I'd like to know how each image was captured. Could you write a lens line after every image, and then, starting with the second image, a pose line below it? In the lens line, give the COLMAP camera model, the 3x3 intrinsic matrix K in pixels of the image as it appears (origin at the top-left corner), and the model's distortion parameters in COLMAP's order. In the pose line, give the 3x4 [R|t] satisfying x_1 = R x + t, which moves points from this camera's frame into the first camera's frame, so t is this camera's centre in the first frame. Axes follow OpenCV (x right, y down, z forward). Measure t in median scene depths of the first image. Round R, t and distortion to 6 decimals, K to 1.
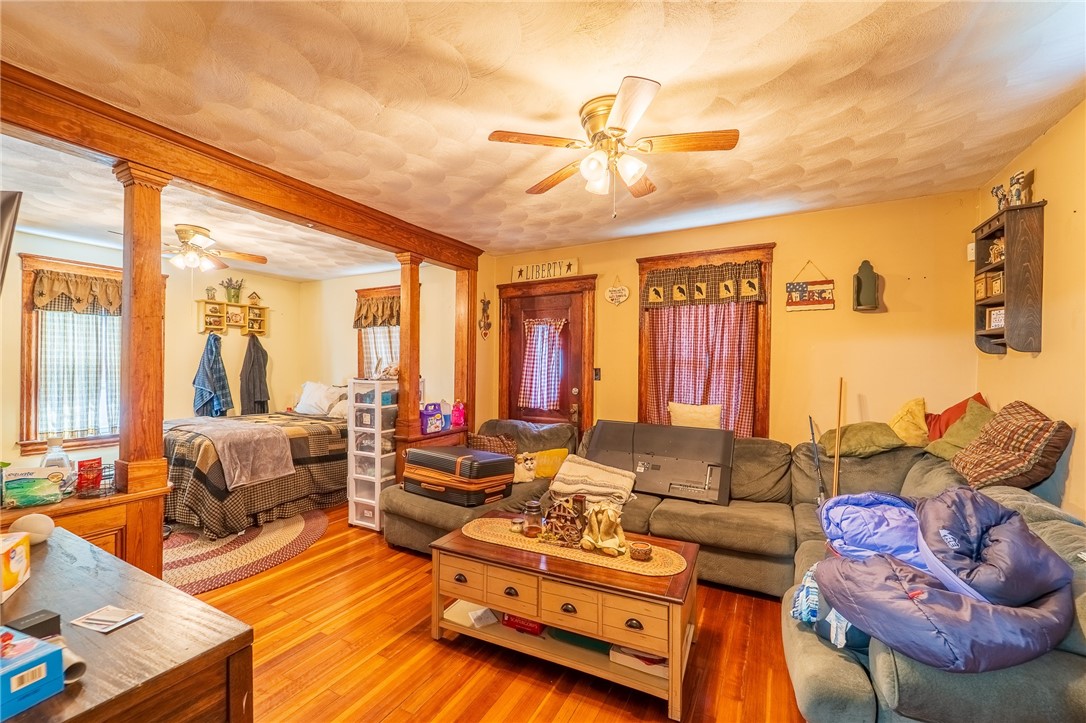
lens RADIAL K [[443.9, 0, 541.2], [0, 443.9, 366.7], [0, 0, 1]] dist [0.000343, -0.000338]
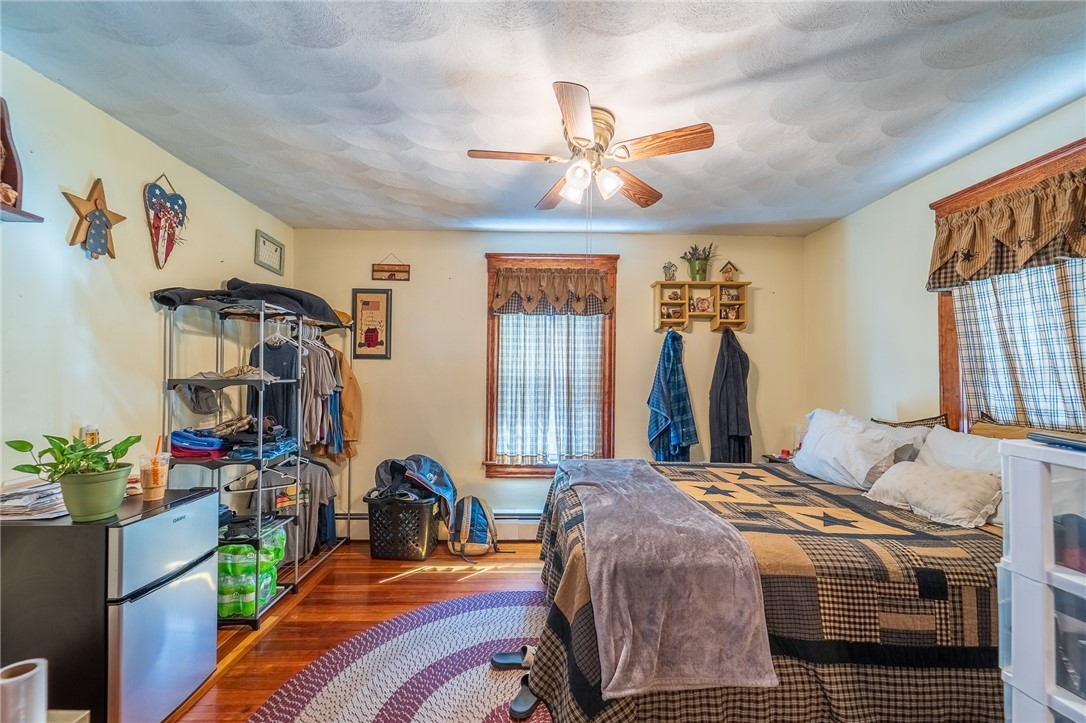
lens RADIAL K [[443.9, 0, 541.2], [0, 443.9, 366.7], [0, 0, 1]] dist [0.000343, -0.000338]
pose [[0.497050, -0.018999, -0.867514, -0.255849], [-0.003725, 0.999704, -0.024028, -0.001986], [0.867714, 0.015175, 0.496832, 0.500089]]
